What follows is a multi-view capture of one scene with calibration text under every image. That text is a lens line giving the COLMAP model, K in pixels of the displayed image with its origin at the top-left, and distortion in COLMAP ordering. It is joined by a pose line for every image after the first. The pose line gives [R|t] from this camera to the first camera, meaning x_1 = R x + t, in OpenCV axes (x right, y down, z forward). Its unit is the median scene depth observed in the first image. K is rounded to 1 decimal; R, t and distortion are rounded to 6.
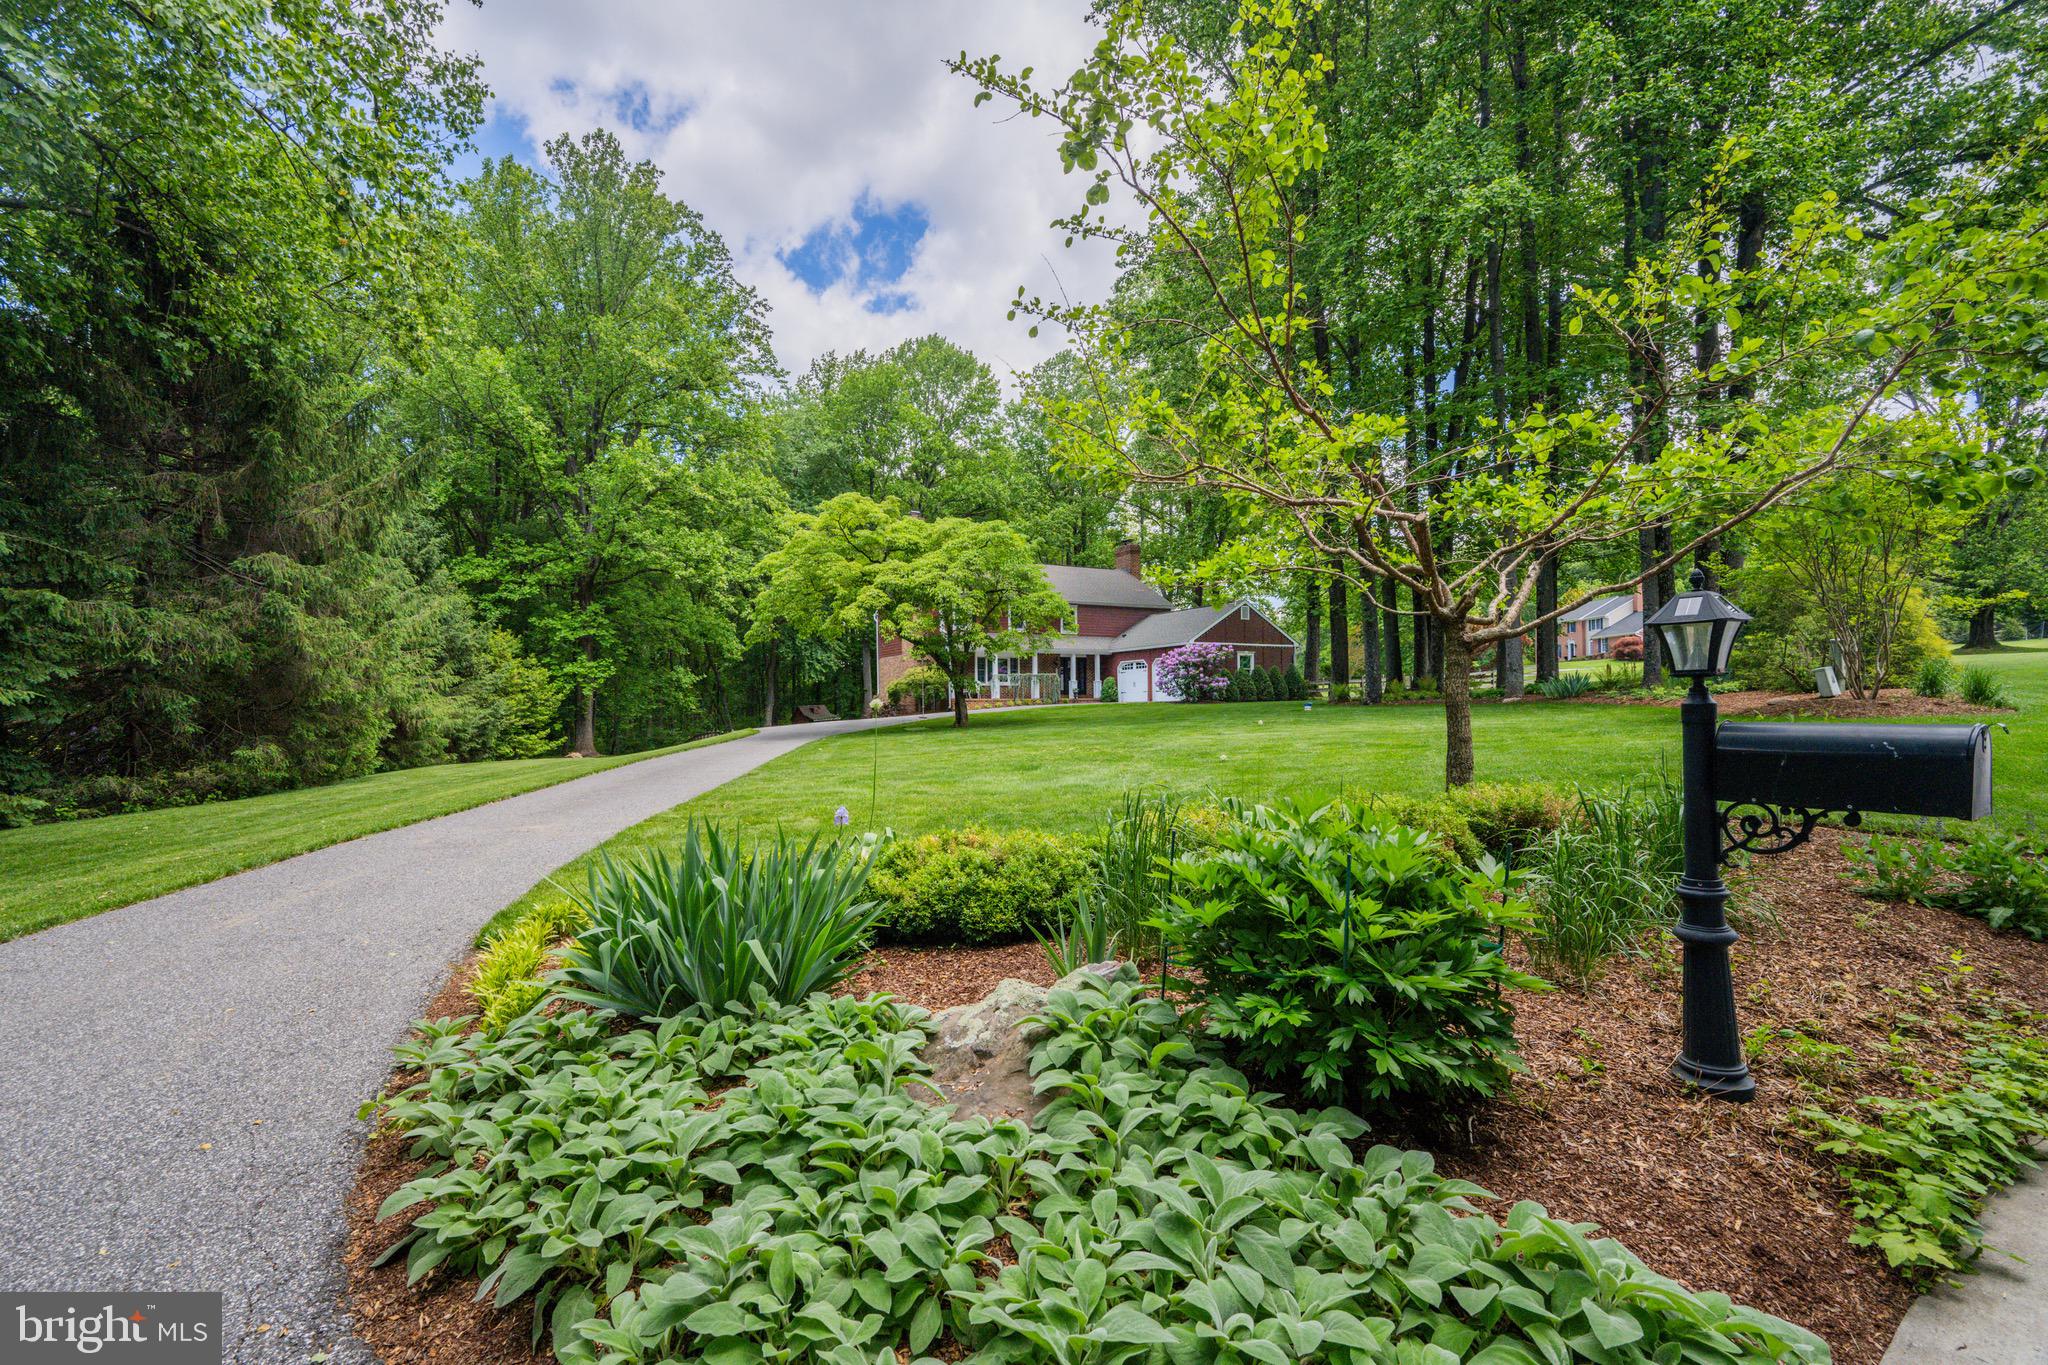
lens RADIAL K [[815.5, 0, 1015.0], [0, 815.5, 684.4], [0, 0, 1]] dist [0.000105, -0.000004]
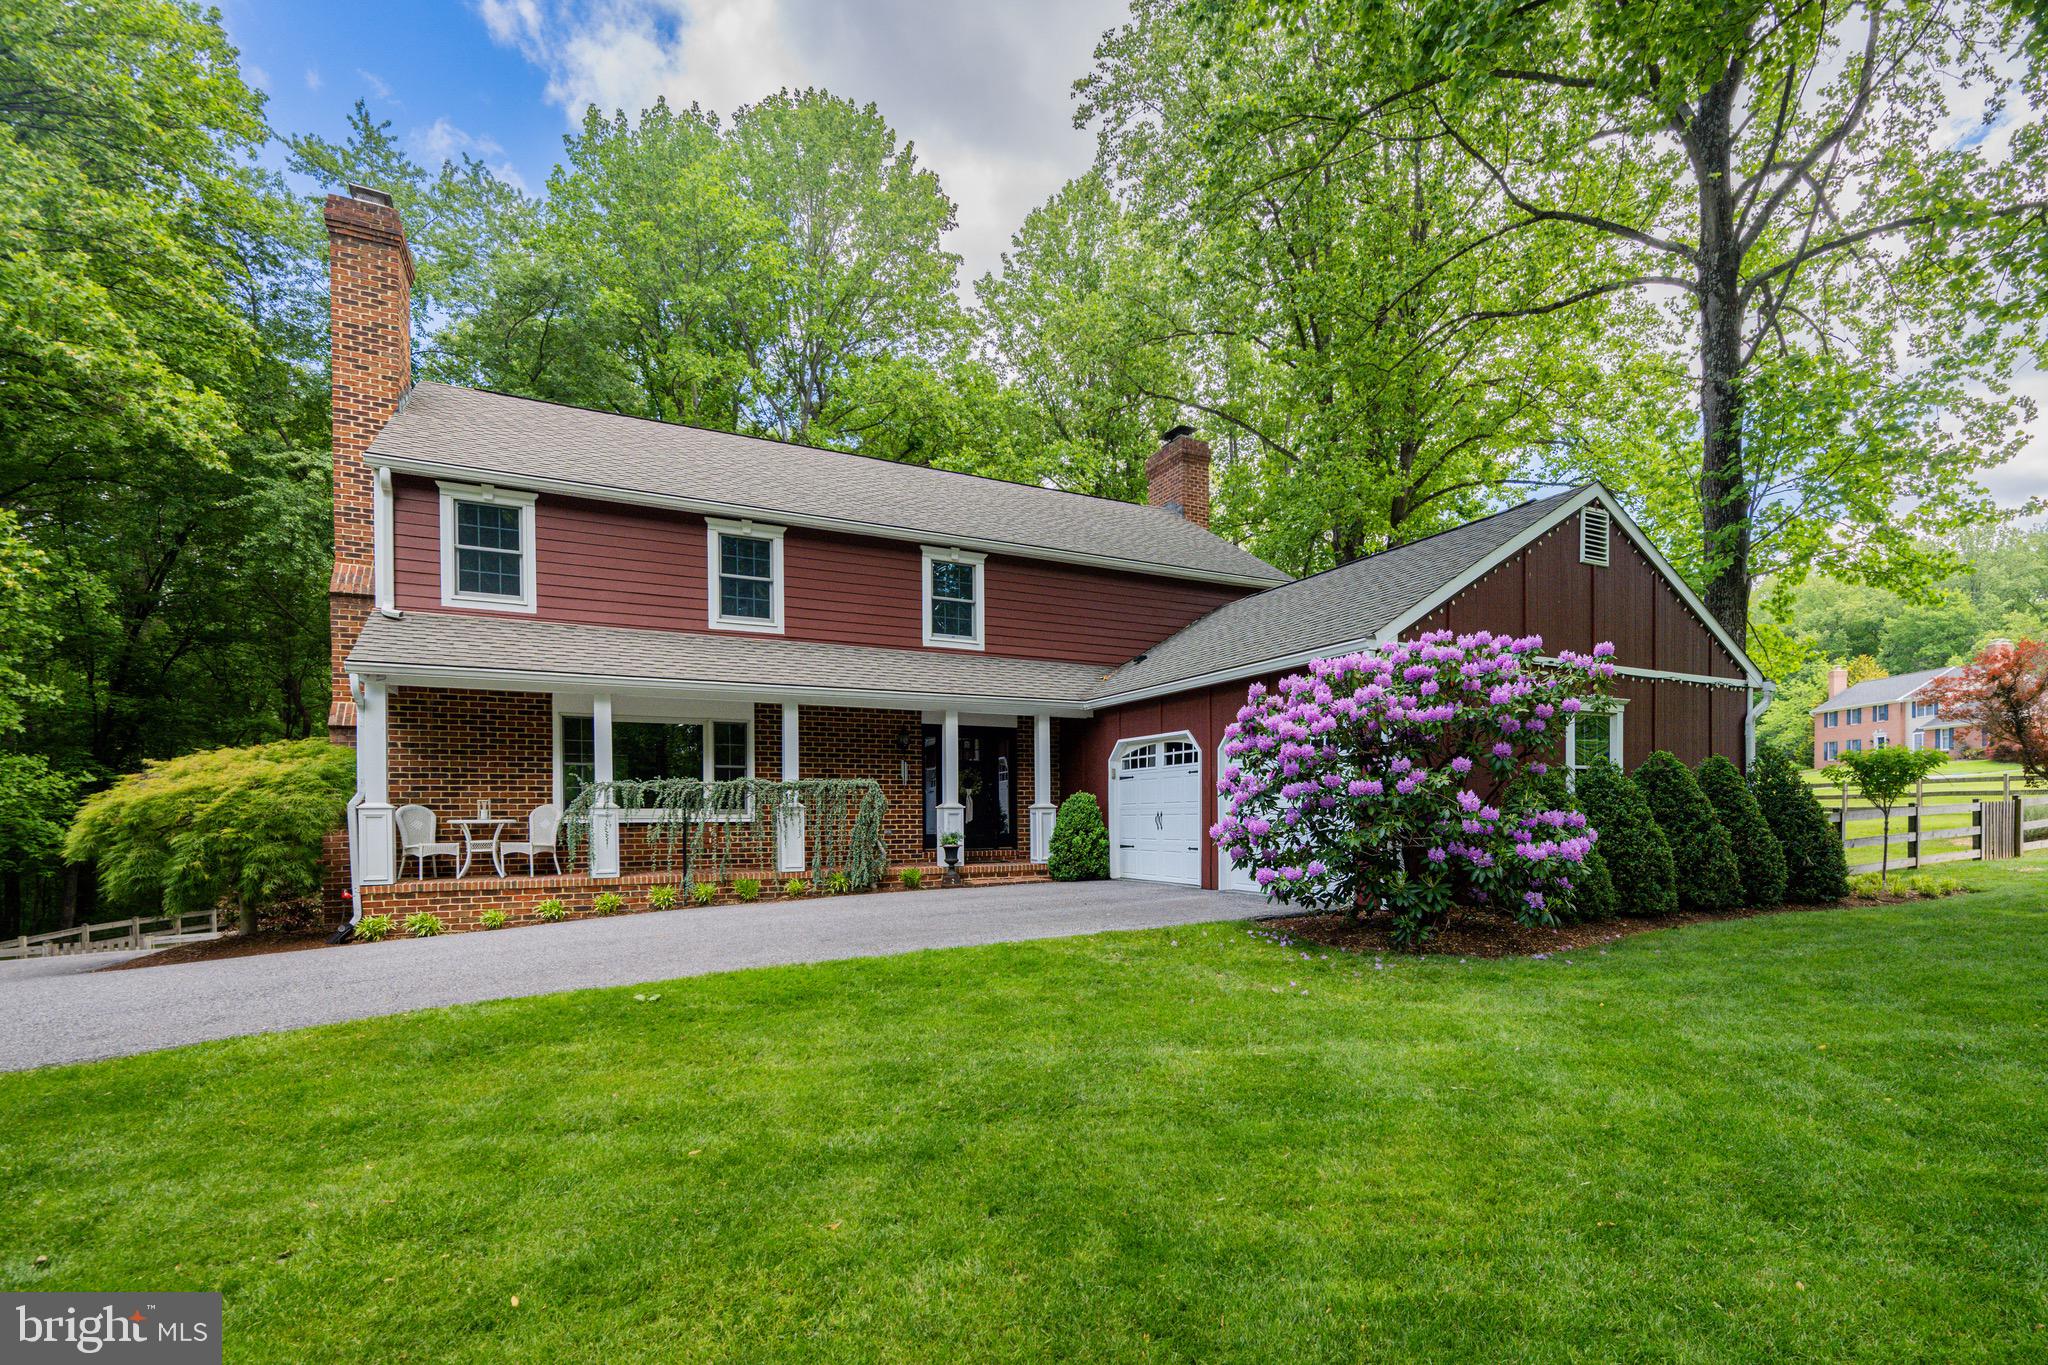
lens RADIAL K [[1020.2, 0, 1076.4], [0, 1020.2, 813.4], [0, 0, 1]] dist [-0.002190, -0.000023]
pose [[0.999620, 0.008179, -0.026328, 0.136047], [-0.007588, 0.999719, 0.022474, -0.010747], [0.026504, -0.022266, 0.999401, 0.694526]]
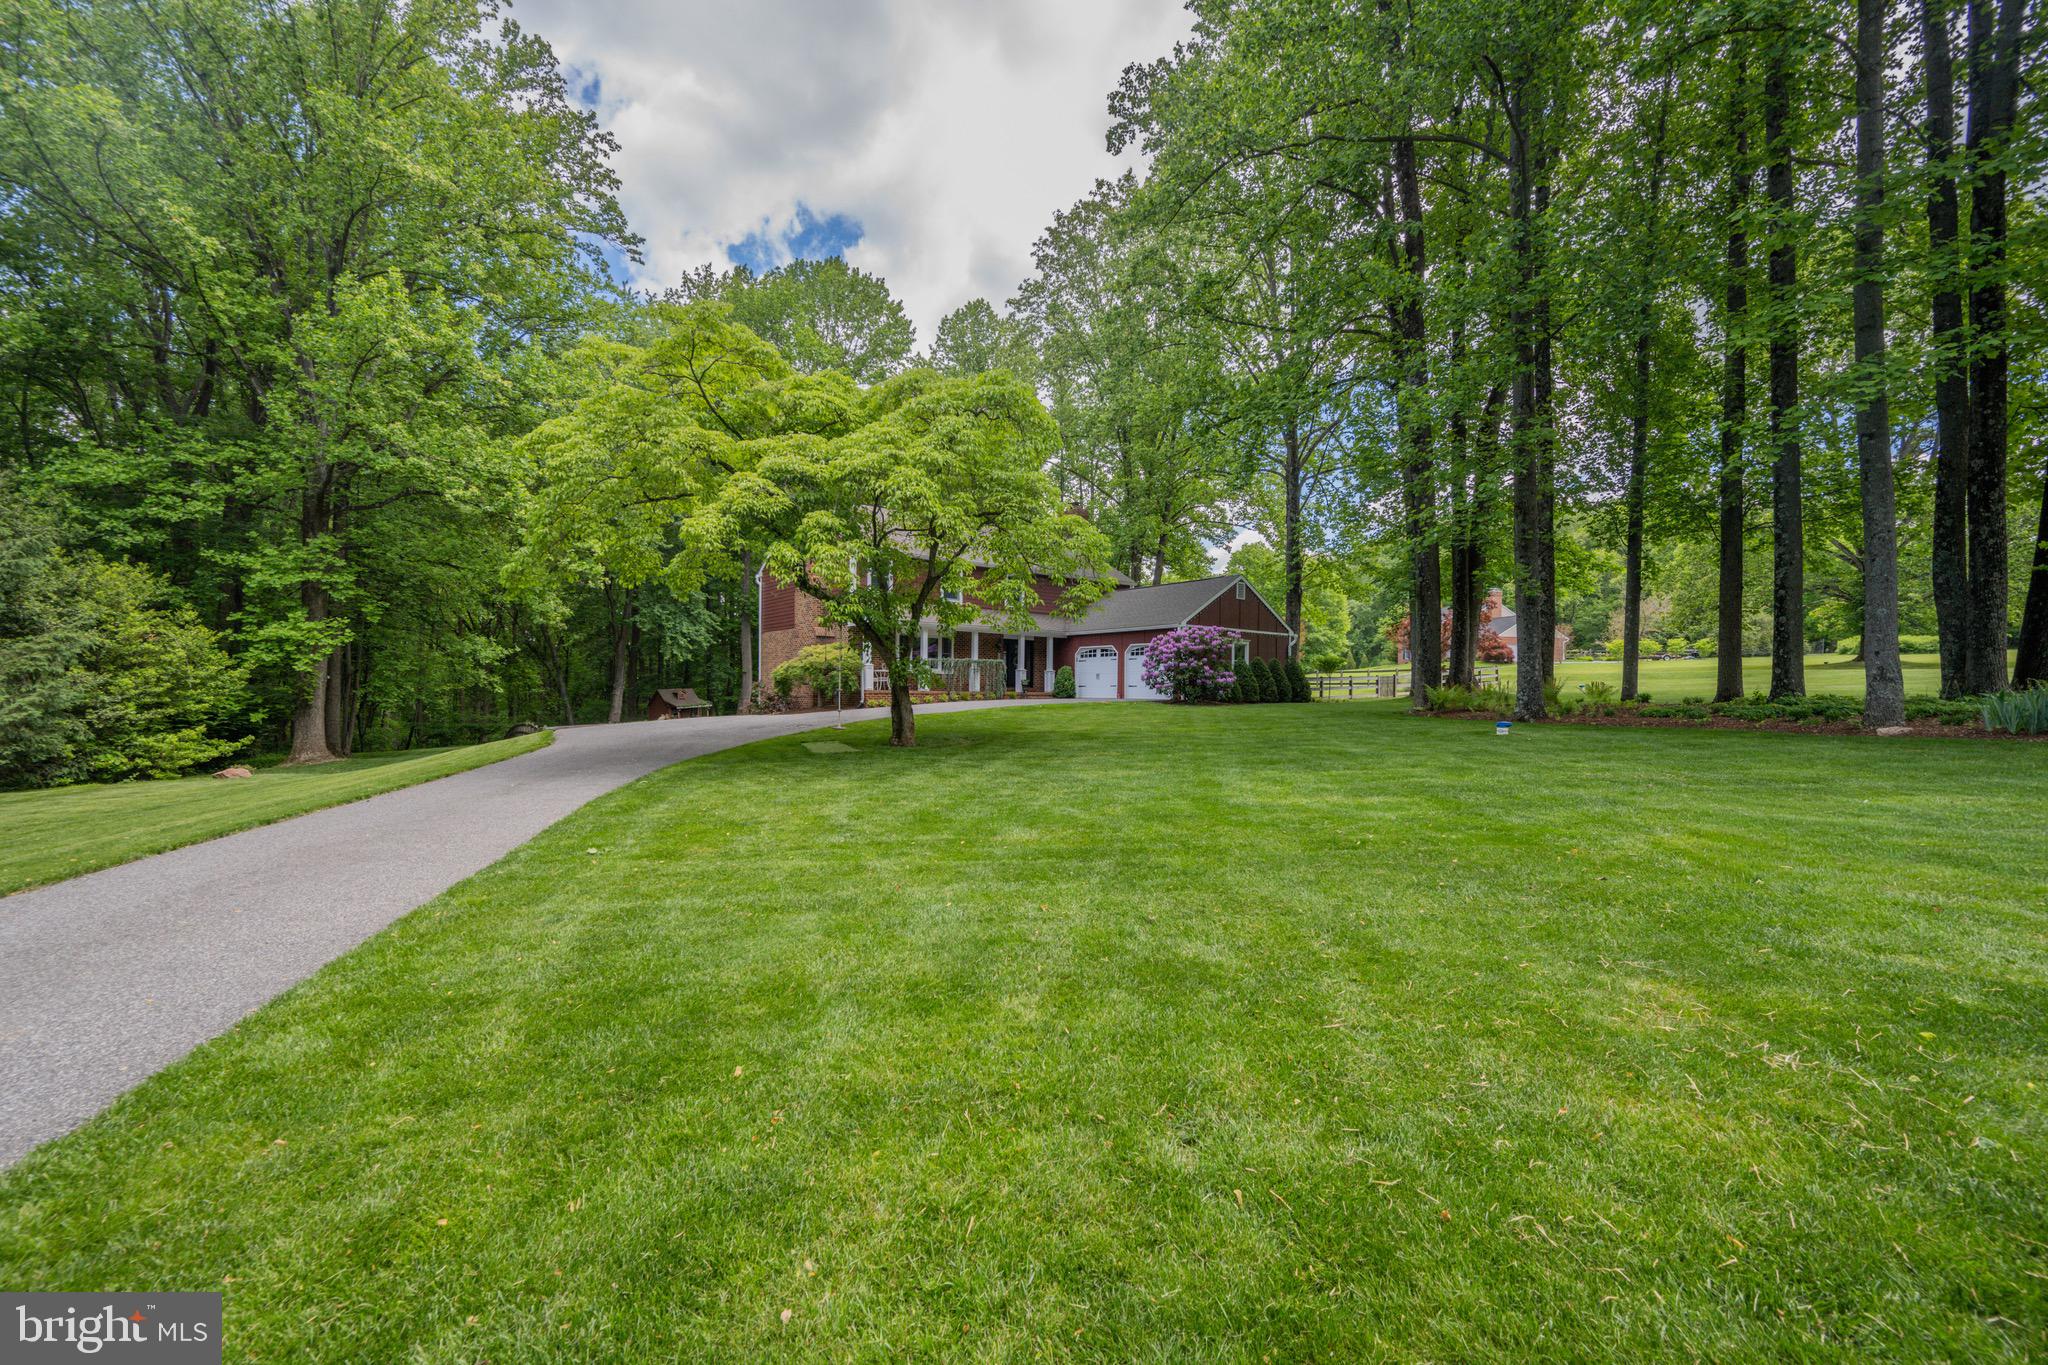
lens RADIAL K [[815.5, 0, 1035.8], [0, 815.5, 683.2], [0, 0, 1]] dist [0.000105, -0.000004]
pose [[0.986676, 0.024783, 0.160796, -0.042311], [-0.027205, 0.999547, 0.012876, -0.002070], [-0.160404, -0.017079, 0.986904, 0.247238]]
